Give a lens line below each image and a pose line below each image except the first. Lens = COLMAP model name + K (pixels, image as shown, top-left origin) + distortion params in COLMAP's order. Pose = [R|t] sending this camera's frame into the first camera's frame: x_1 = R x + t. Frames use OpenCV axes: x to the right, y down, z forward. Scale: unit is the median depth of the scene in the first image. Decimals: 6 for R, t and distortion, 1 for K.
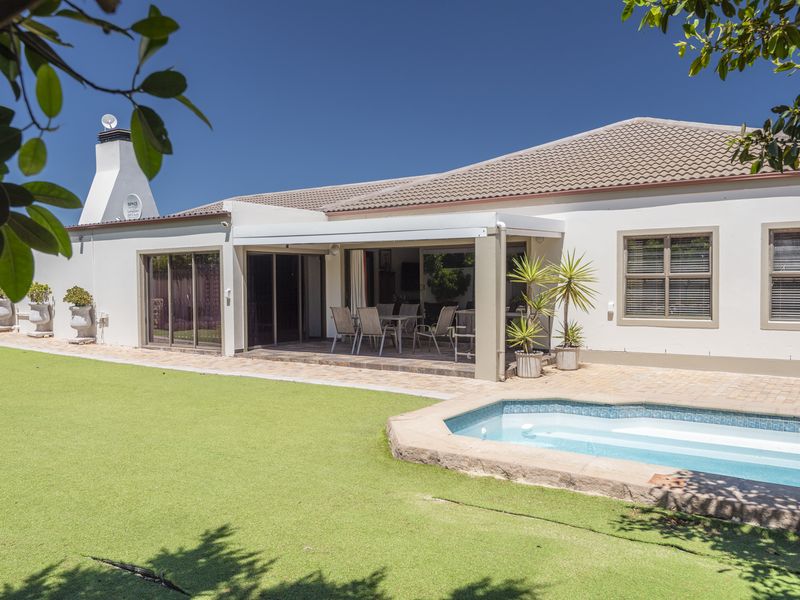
lens RADIAL K [[668.9, 0, 400.0], [0, 668.9, 300.0], [0, 0, 1]] dist [0.018113, 0.002358]
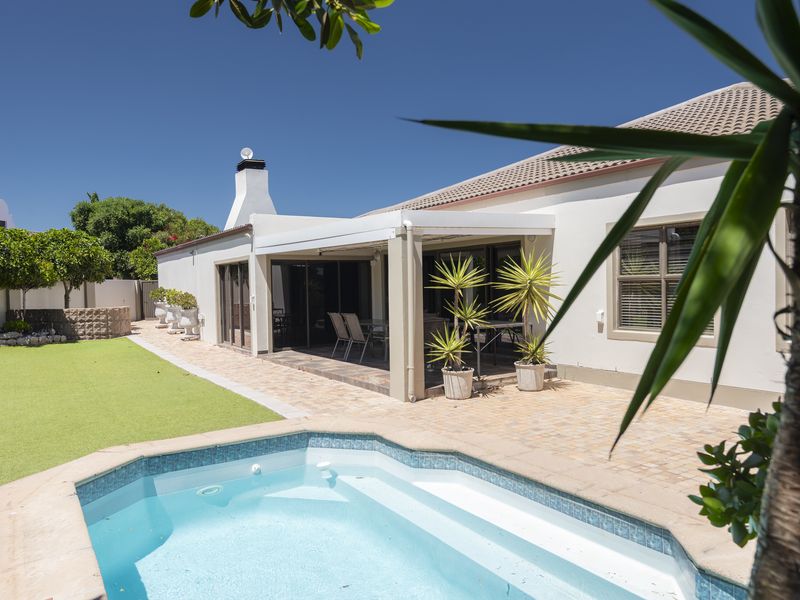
lens RADIAL K [[581.2, 0, 400.0], [0, 581.2, 300.0], [0, 0, 1]] dist [0.025696, 0.000901]
pose [[0.920403, -0.000548, -0.390970, 0.379670], [0.002051, 0.999992, 0.003425, -0.012886], [0.390965, -0.003954, 0.920397, 0.252329]]
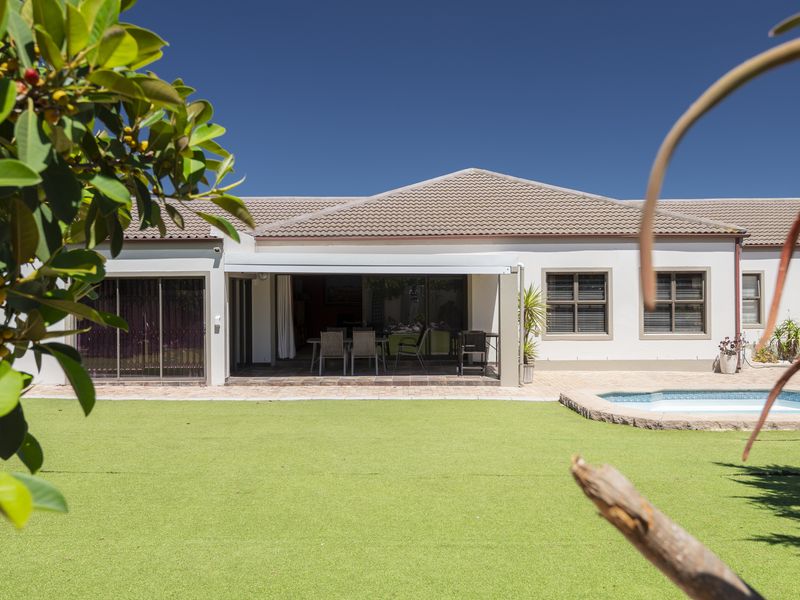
lens RADIAL K [[737.8, 0, 400.0], [0, 737.8, 300.0], [0, 0, 1]] dist [-0.003055, -0.004507]
pose [[0.839781, -0.002105, 0.542922, -0.702304], [0.013832, 0.999751, -0.017519, -0.019981], [-0.542750, 0.022222, 0.839601, -0.055123]]
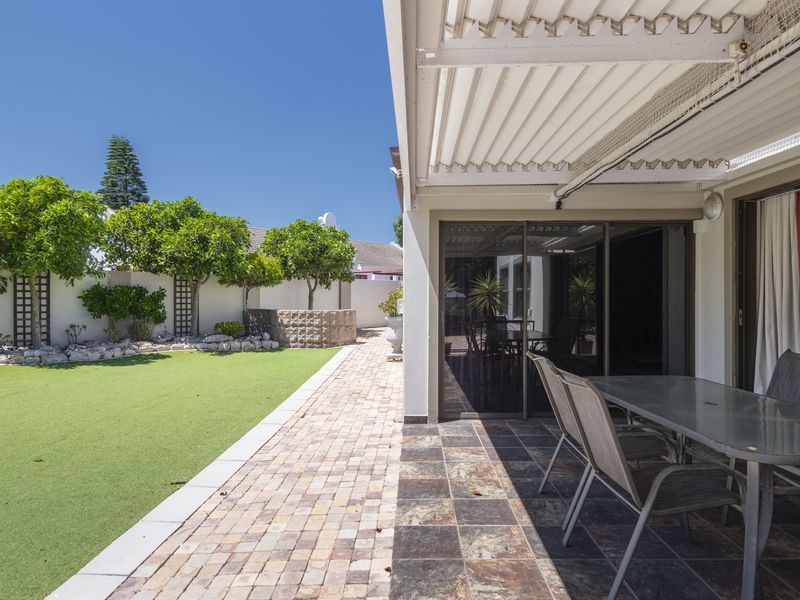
lens RADIAL K [[501.6, 0, 400.0], [0, 501.6, 300.0], [0, 0, 1]] dist [0.003287, 0.000153]
pose [[0.539969, 0.014903, -0.841553, 0.078927], [-0.025560, 0.999672, 0.001302, -0.016321], [0.841297, 0.020807, 0.540173, 0.896381]]
